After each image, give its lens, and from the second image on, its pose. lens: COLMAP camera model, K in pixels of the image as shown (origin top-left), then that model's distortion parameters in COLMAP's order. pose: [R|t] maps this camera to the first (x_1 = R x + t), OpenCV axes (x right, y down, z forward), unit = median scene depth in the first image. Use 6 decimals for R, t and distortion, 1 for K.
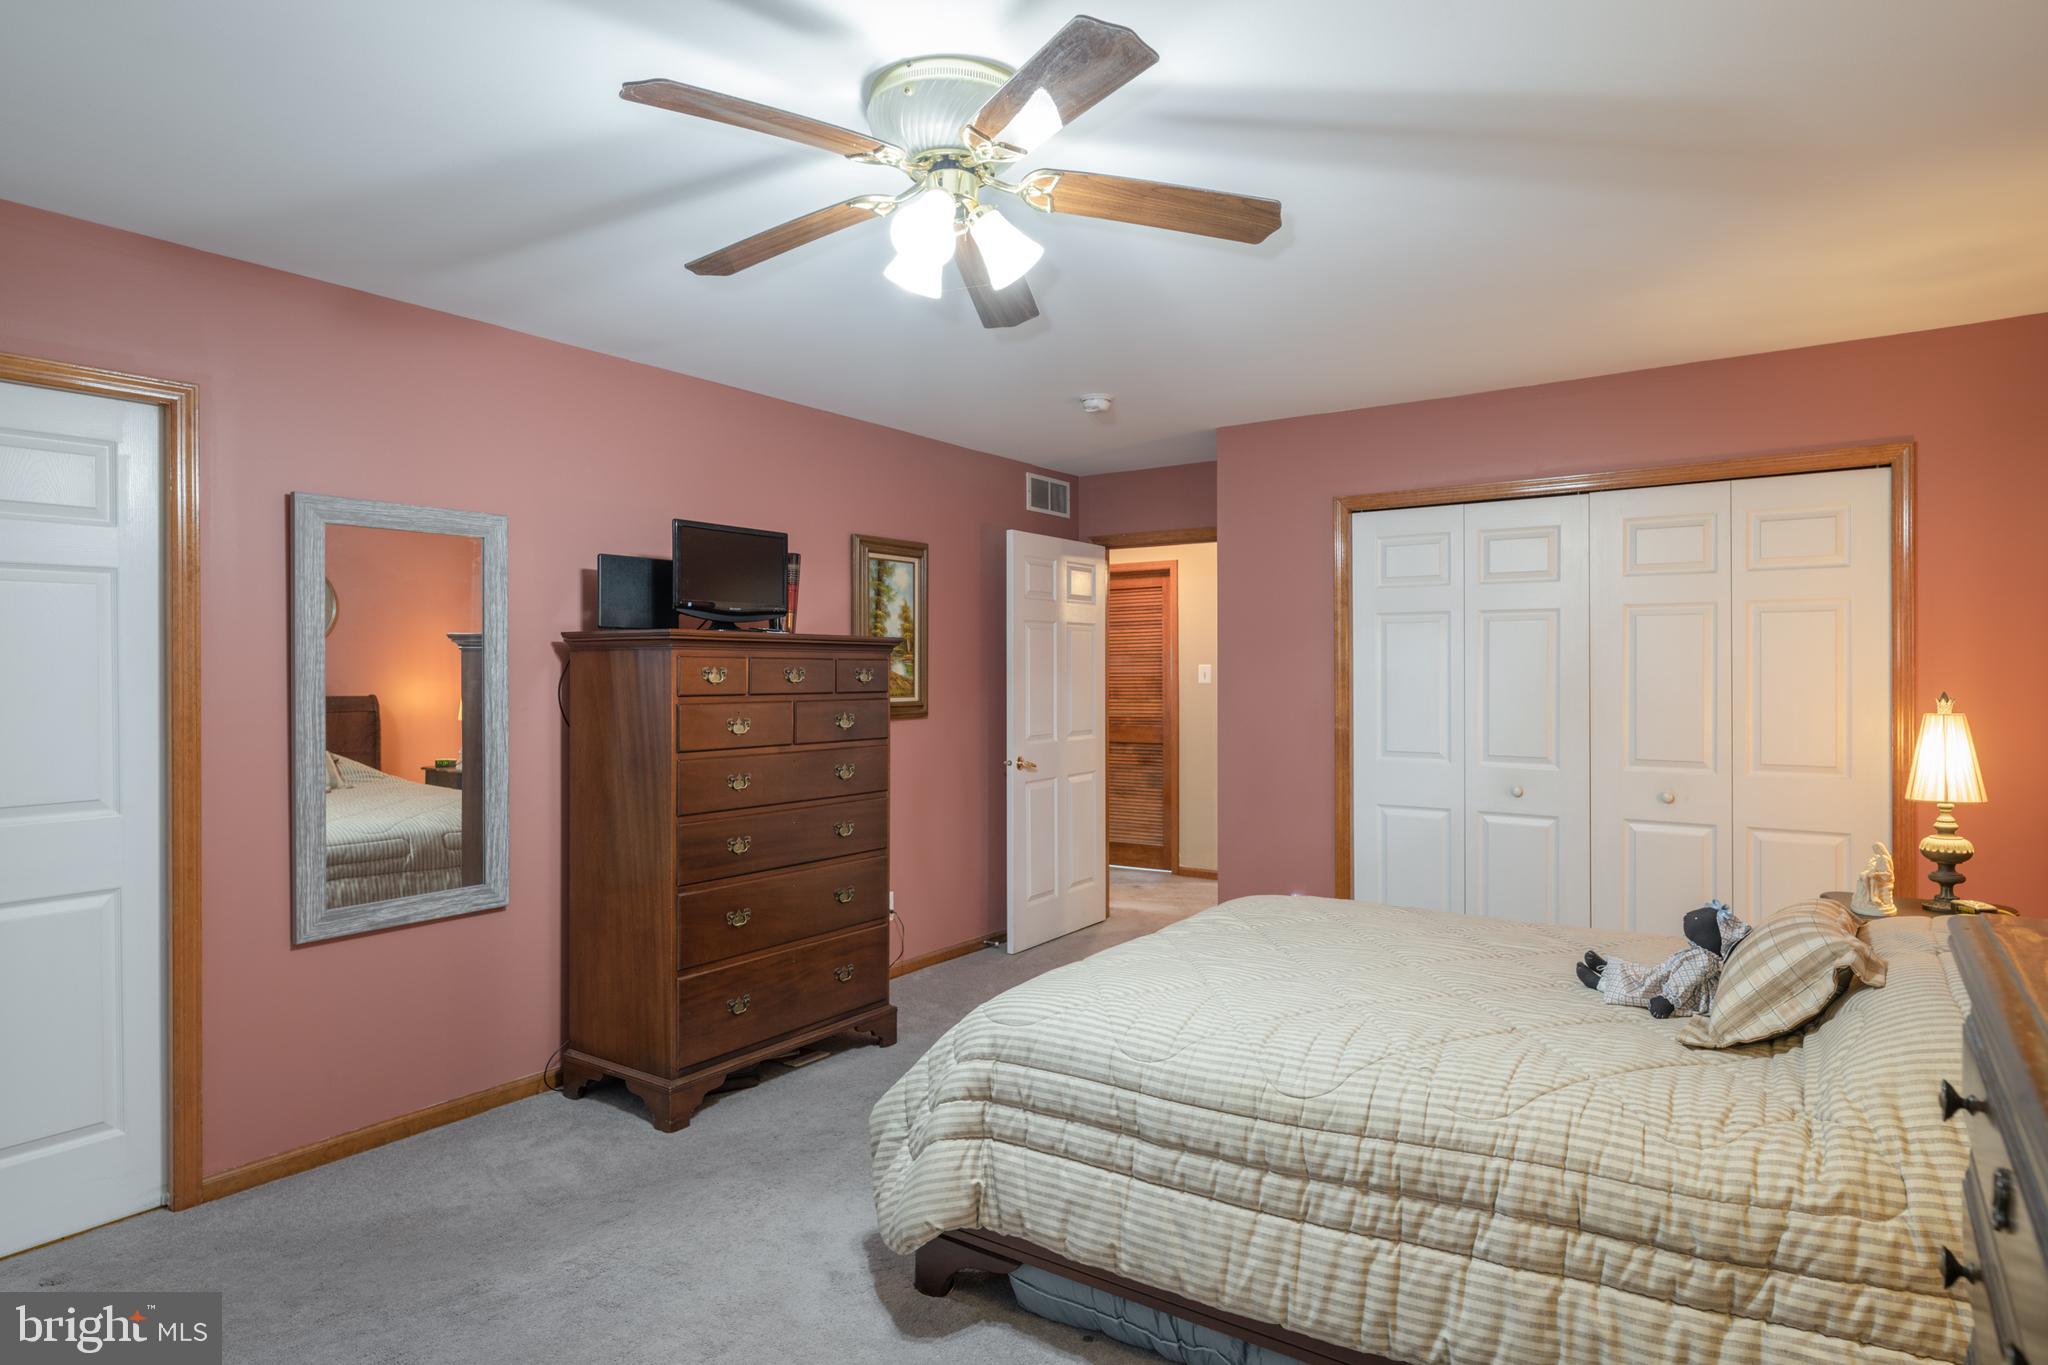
lens RADIAL K [[1146.6, 0, 1038.4], [0, 1146.6, 677.3], [0, 0, 1]] dist [-0.000959, -0.000450]
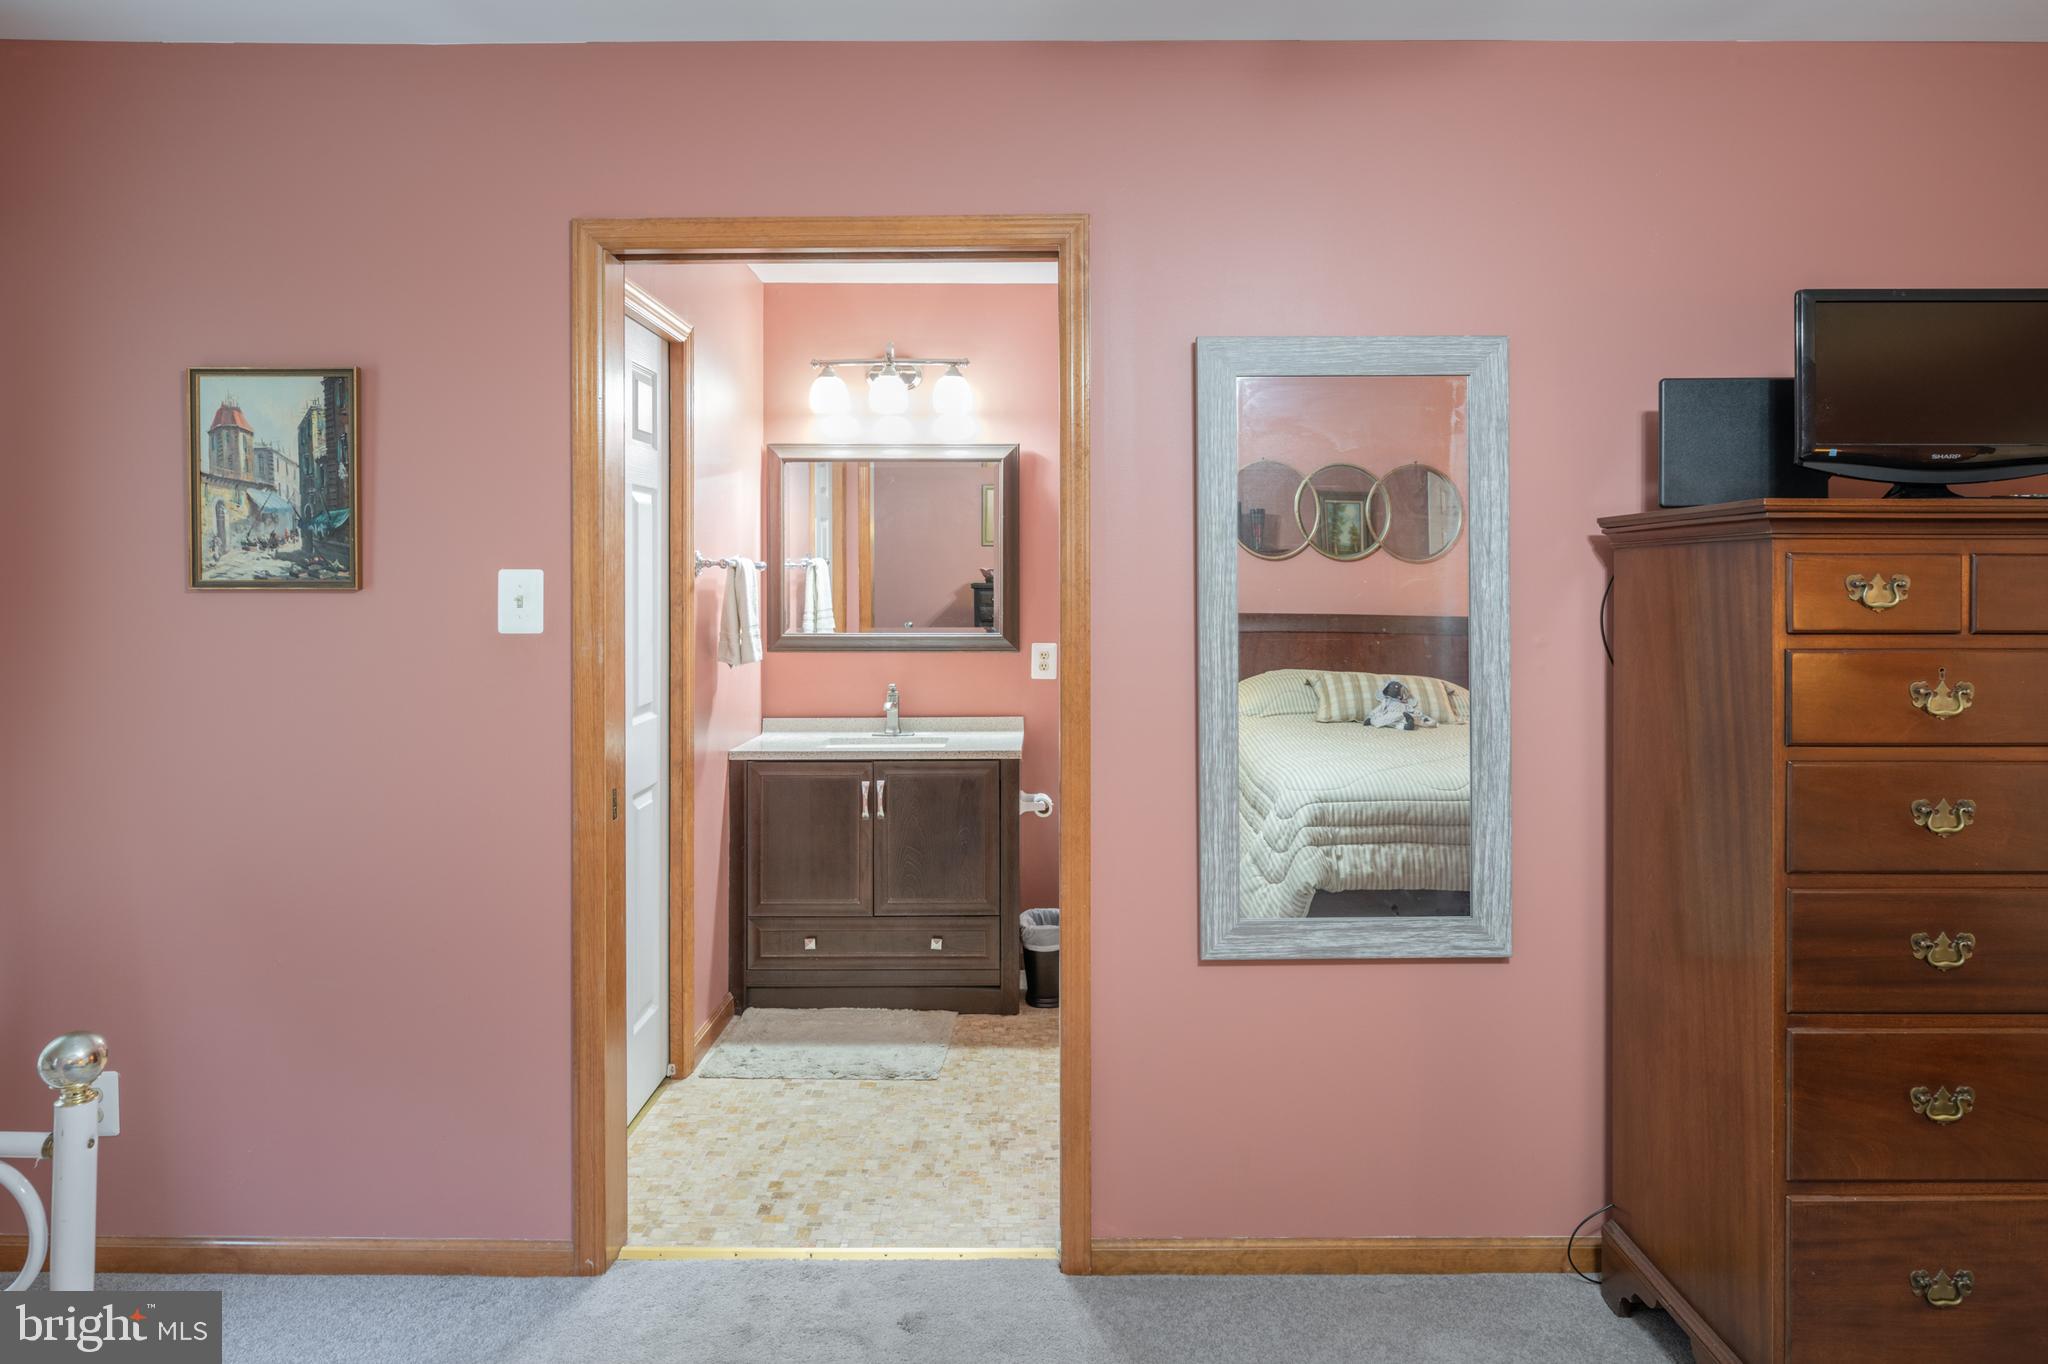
lens RADIAL K [[1240.4, 0, 1027.6], [0, 1240.4, 580.4], [0, 0, 1]] dist [-0.000034, -0.001340]
pose [[0.566677, -0.003566, -0.823932, -0.054275], [-0.003995, 0.999967, -0.007076, -0.001298], [0.823930, 0.007301, 0.566644, 0.410832]]
